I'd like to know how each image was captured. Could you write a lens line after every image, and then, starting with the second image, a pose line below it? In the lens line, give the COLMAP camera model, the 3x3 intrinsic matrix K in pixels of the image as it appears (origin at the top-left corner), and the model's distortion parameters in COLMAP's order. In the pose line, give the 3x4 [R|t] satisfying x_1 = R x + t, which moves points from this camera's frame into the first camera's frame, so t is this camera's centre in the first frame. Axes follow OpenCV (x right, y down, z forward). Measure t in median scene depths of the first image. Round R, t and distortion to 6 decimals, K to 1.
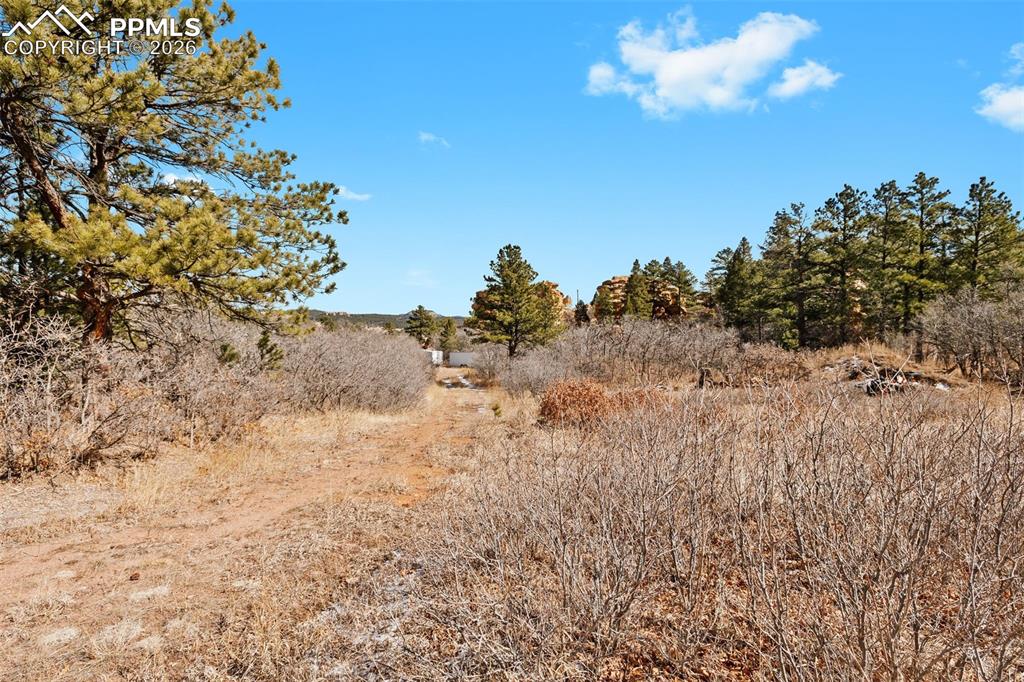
lens RADIAL K [[434.0, 0, 512.0], [0, 434.0, 341.0], [0, 0, 1]] dist [-0.001495, -0.000234]
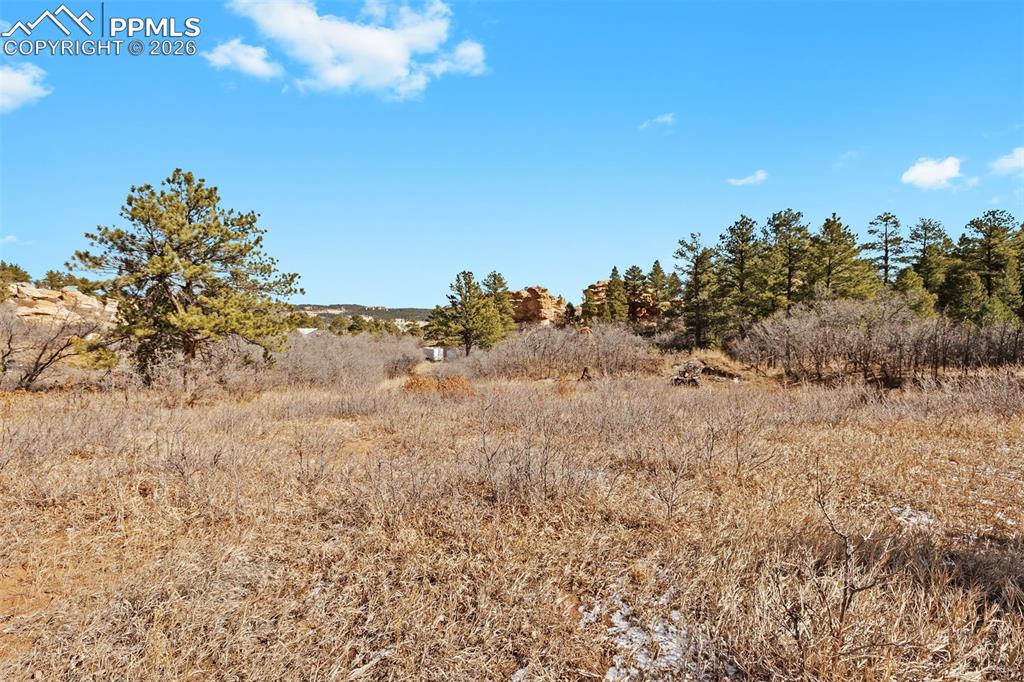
lens RADIAL K [[434.0, 0, 512.0], [0, 434.0, 341.0], [0, 0, 1]] dist [-0.001495, -0.000234]
pose [[0.996828, -0.002400, -0.079545, 0.236715], [0.003603, 0.999881, 0.014985, -0.028968], [0.079500, -0.015224, 0.996719, -0.292951]]
